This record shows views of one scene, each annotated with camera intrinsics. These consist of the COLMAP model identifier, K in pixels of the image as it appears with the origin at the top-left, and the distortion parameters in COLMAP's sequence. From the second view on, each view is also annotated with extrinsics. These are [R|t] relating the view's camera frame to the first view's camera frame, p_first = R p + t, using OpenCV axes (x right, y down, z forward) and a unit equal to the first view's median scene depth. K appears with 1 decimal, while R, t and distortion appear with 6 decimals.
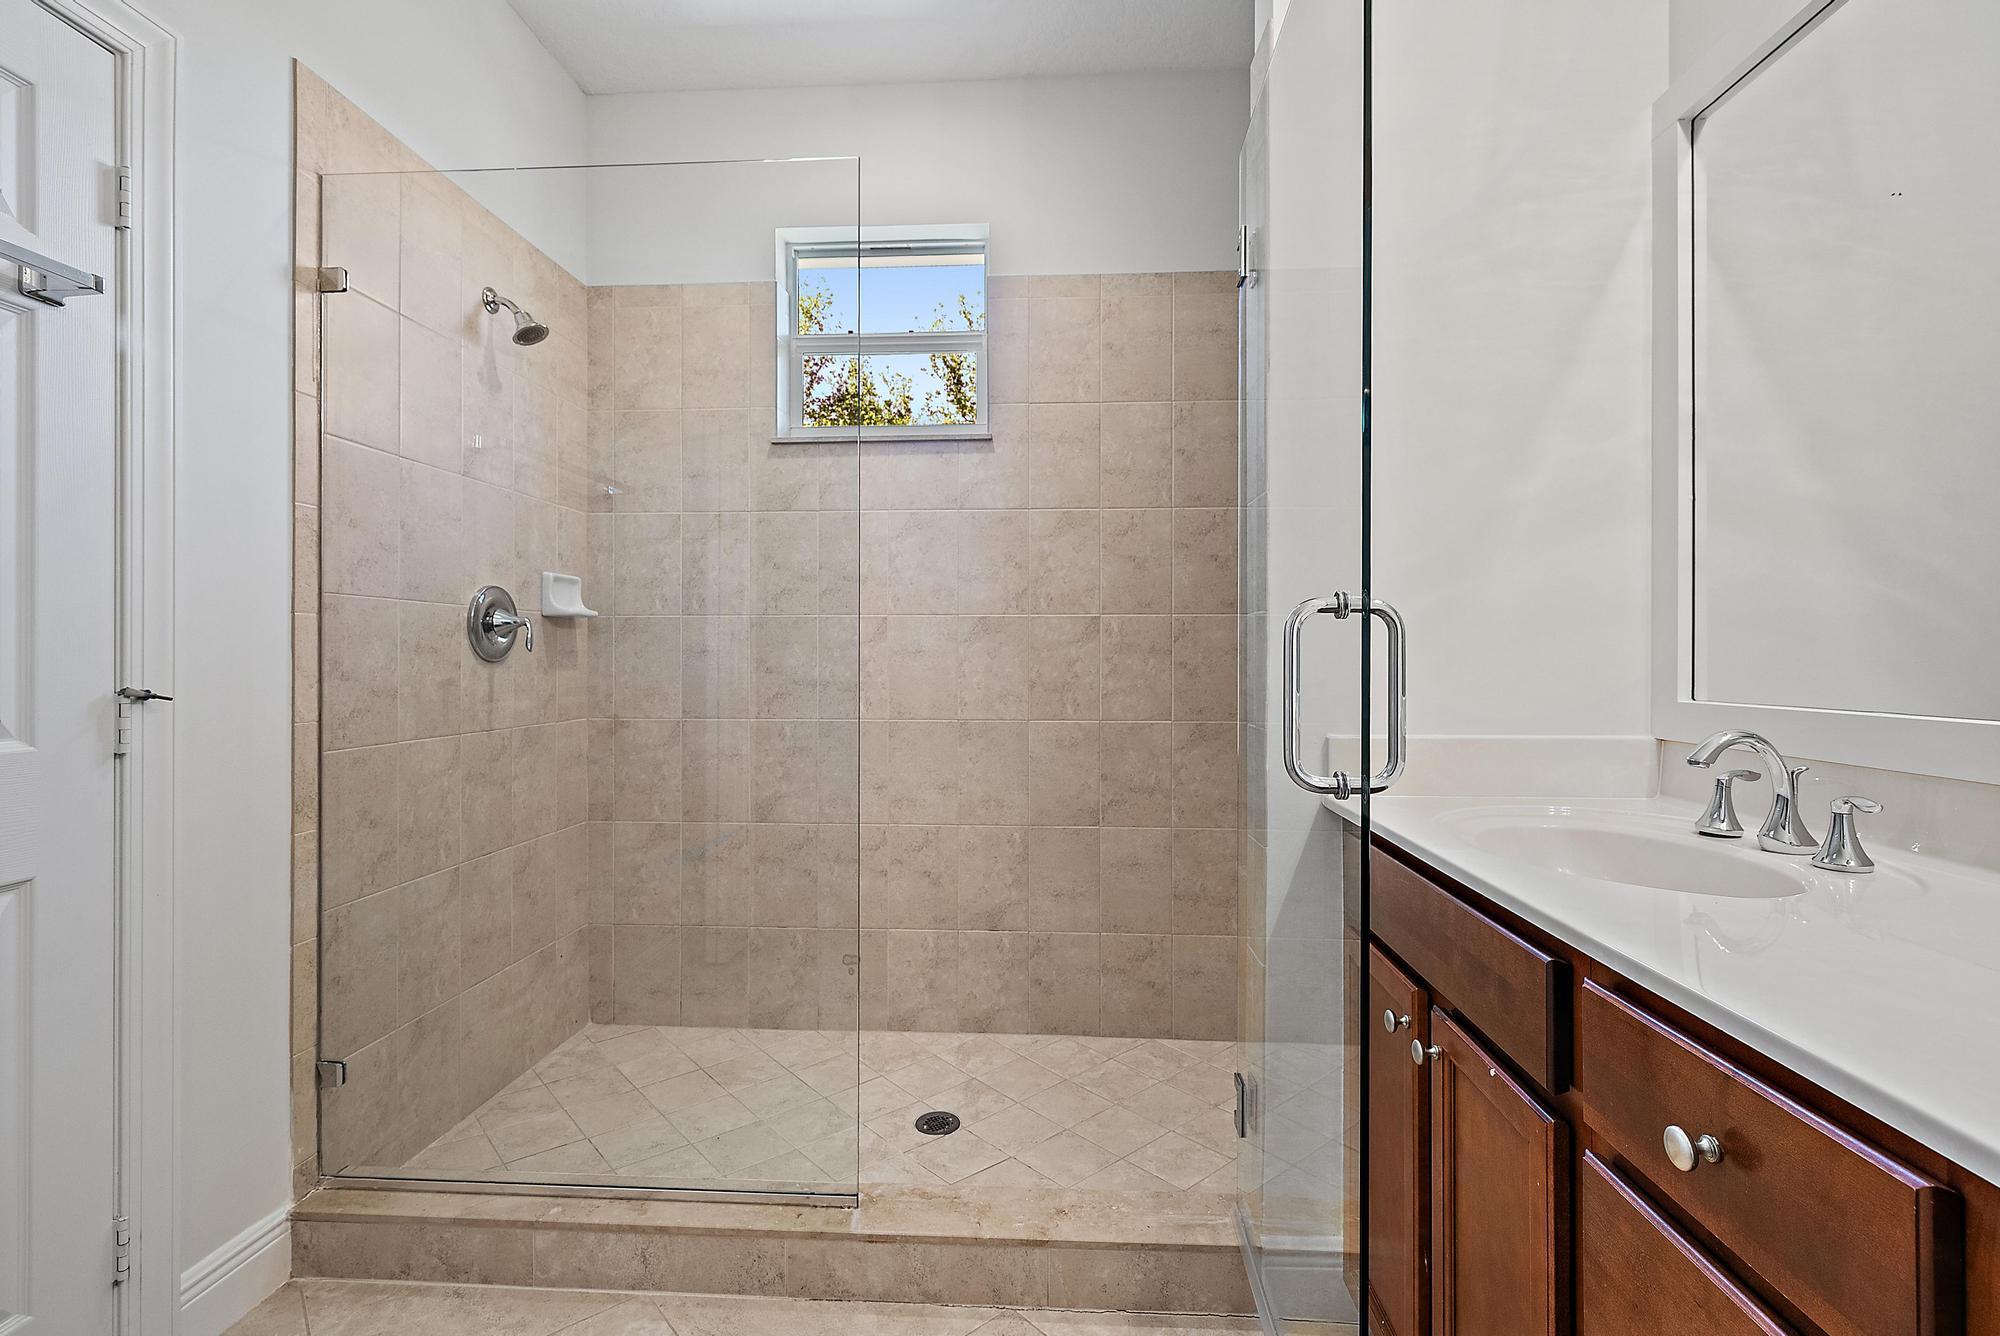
lens RADIAL K [[931.0, 0, 1003.8], [0, 931.0, 652.7], [0, 0, 1]] dist [0.009435, -0.001145]
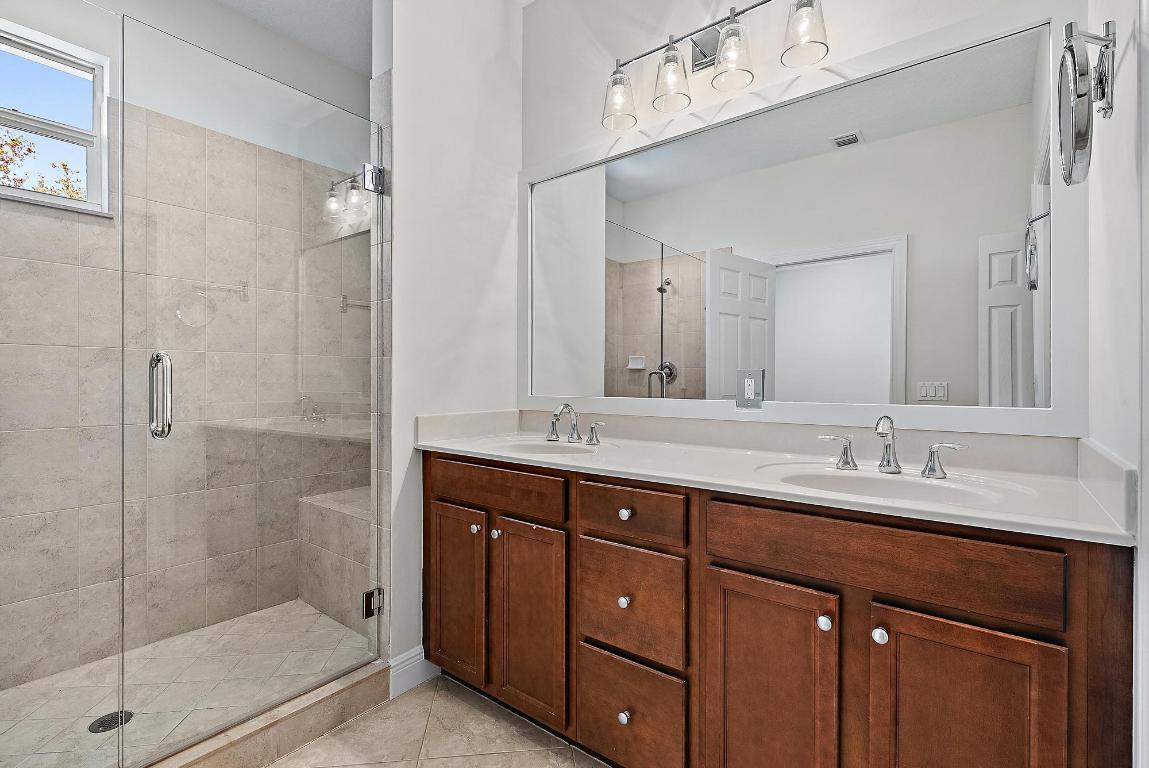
lens RADIAL K [[534.9, 0, 579.0], [0, 534.9, 380.6], [0, 0, 1]] dist [0.009435, -0.001145]
pose [[0.564799, 0.001432, 0.825227, -0.288699], [-0.004595, 0.999988, 0.001410, 0.003081], [-0.825215, -0.004589, 0.564799, -0.004117]]
